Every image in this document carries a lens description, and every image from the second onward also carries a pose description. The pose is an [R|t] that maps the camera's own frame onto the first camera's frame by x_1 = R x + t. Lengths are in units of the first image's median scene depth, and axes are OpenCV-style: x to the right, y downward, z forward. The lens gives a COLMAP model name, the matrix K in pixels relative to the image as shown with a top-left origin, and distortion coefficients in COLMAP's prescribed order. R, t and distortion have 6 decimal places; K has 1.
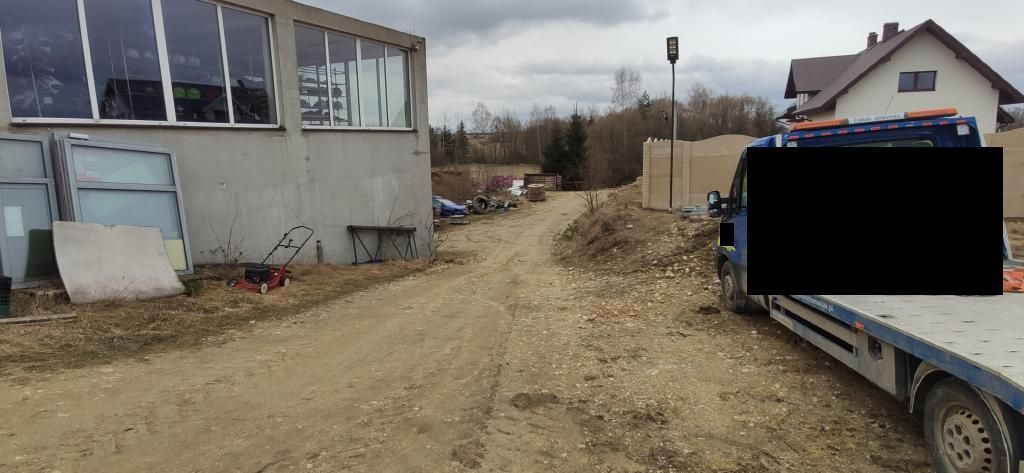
lens RADIAL K [[518.1, 0, 514.0], [0, 518.1, 230.5], [0, 0, 1]] dist [0.001344, -0.001700]
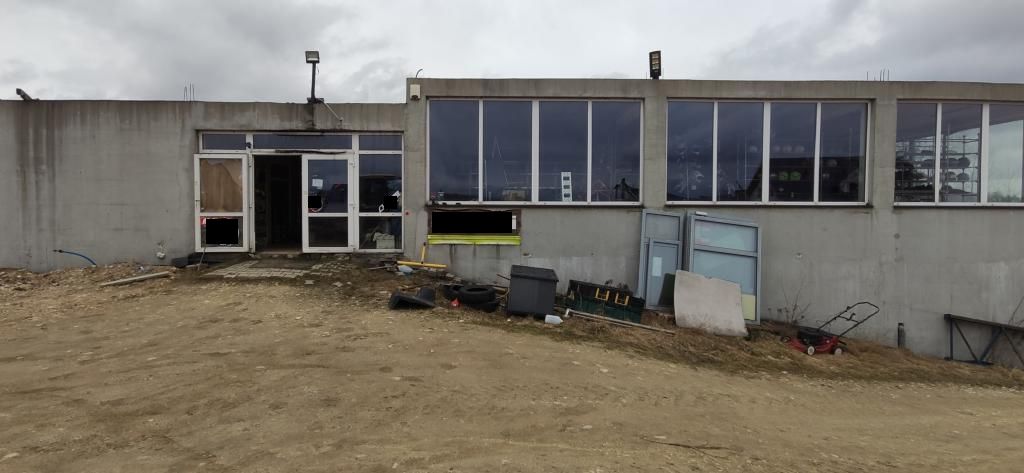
lens RADIAL K [[518.1, 0, 514.0], [0, 518.1, 230.5], [0, 0, 1]] dist [0.001344, -0.001700]
pose [[0.458073, 0.041152, -0.887962, 0.193048], [-0.160139, 0.986405, -0.036897, 0.001169], [0.874371, 0.159099, 0.458435, -0.100075]]
